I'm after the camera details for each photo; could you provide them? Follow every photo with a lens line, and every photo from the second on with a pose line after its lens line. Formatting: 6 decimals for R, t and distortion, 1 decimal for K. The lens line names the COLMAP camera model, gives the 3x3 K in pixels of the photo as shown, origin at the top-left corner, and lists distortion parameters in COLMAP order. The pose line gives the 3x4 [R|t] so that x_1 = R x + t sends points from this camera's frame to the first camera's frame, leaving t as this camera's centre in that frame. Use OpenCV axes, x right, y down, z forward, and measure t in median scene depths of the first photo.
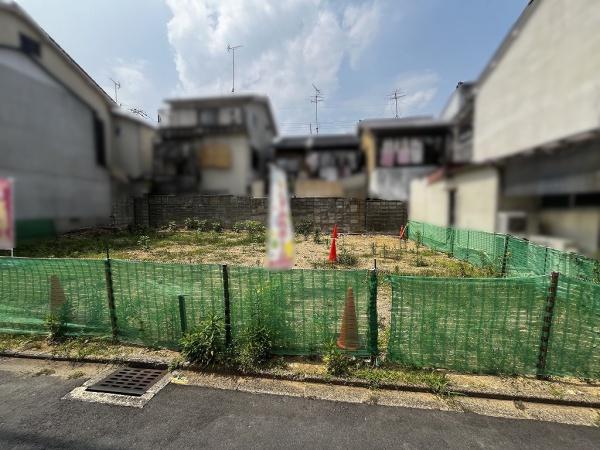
lens RADIAL K [[244.0, 0, 299.6], [0, 244.0, 224.6], [0, 0, 1]] dist [-0.003555, -0.000016]
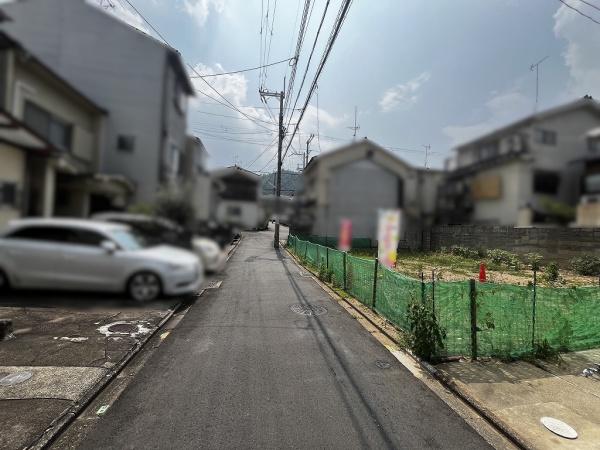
lens RADIAL K [[244.0, 0, 300.3], [0, 244.0, 226.3], [0, 0, 1]] dist [-0.003555, -0.000016]
pose [[0.280194, -0.012438, -0.959863, 0.534104], [-0.104555, 0.993572, -0.043395, 0.014734], [0.954233, 0.112517, 0.277092, -0.042765]]
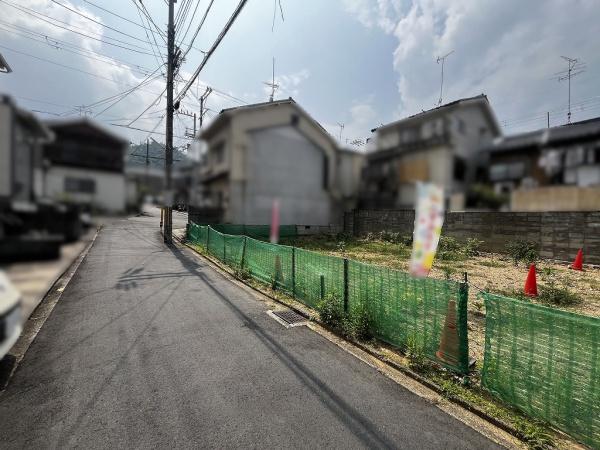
lens RADIAL K [[244.0, 0, 300.2], [0, 244.0, 225.1], [0, 0, 1]] dist [-0.003555, -0.000016]
pose [[0.680732, 0.035547, -0.731670, 0.112098], [-0.077120, 0.996749, -0.023325, 0.005437], [0.728462, 0.072305, 0.681260, -0.033102]]
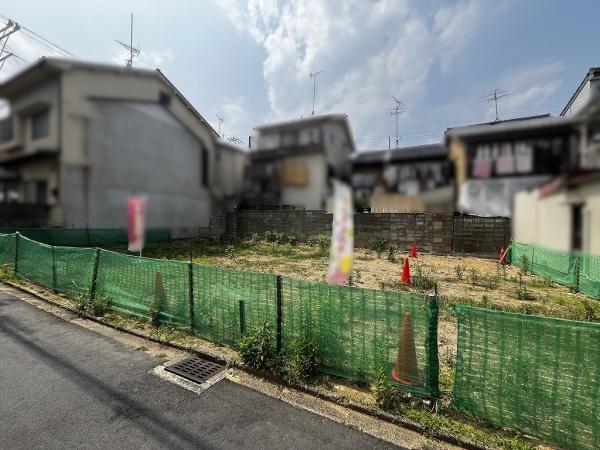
lens RADIAL K [[244.0, 0, 299.9], [0, 244.0, 225.0], [0, 0, 1]] dist [-0.003555, -0.000016]
pose [[0.950327, 0.021758, -0.310492, 0.022576], [-0.040394, 0.997739, -0.053717, -0.000192], [0.308621, 0.063590, 0.949057, 0.001186]]
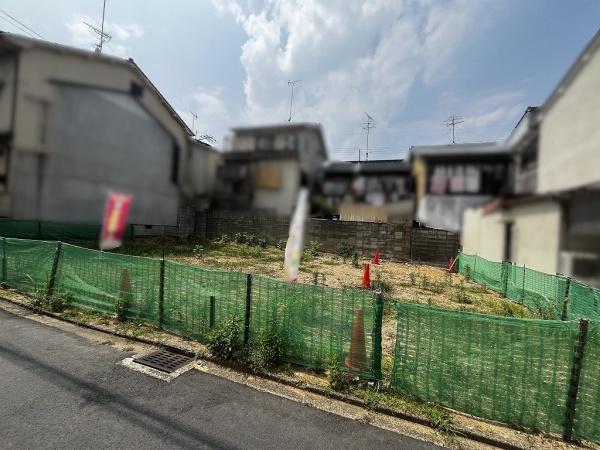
lens RADIAL K [[244.0, 0, 300.3], [0, 244.0, 226.1], [0, 0, 1]] dist [-0.003555, -0.000016]
pose [[0.978383, 0.068777, -0.195029, 0.029911], [-0.084263, 0.993821, -0.072243, 0.000316], [0.188856, 0.087115, 0.978133, -0.023565]]
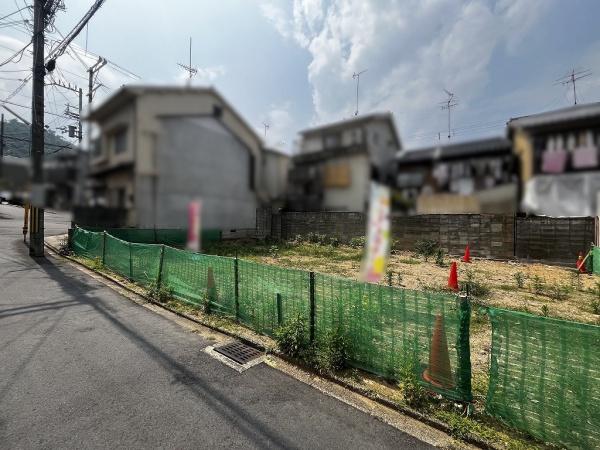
lens RADIAL K [[244.0, 0, 299.8], [0, 244.0, 225.2], [0, 0, 1]] dist [-0.003555, -0.000016]
pose [[0.878837, 0.022164, -0.476607, 0.038601], [-0.053284, 0.997231, -0.051879, 0.001676], [0.474137, 0.070989, 0.877584, -0.009595]]
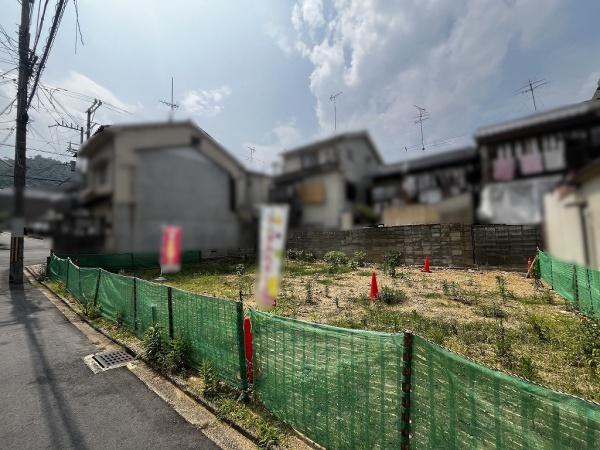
lens RADIAL K [[244.0, 0, 301.2], [0, 244.0, 223.6], [0, 0, 1]] dist [-0.003555, -0.000016]
pose [[0.858430, -0.056967, -0.509758, 0.216358], [-0.007888, 0.992230, -0.124168, -0.003734], [0.512870, 0.110611, 0.851310, 0.039257]]
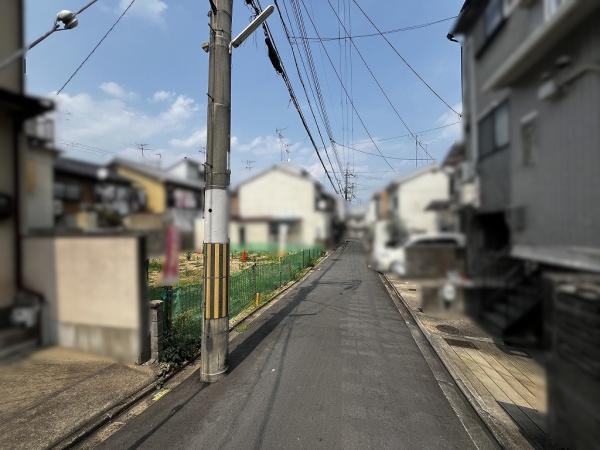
lens RADIAL K [[244.0, 0, 302.5], [0, 244.0, 221.2], [0, 0, 1]] dist [-0.003555, -0.000016]
pose [[0.117031, 0.021825, 0.992888, -1.157515], [0.078951, 0.996390, -0.031208, -0.057306], [-0.989985, 0.082042, 0.114885, 0.103466]]
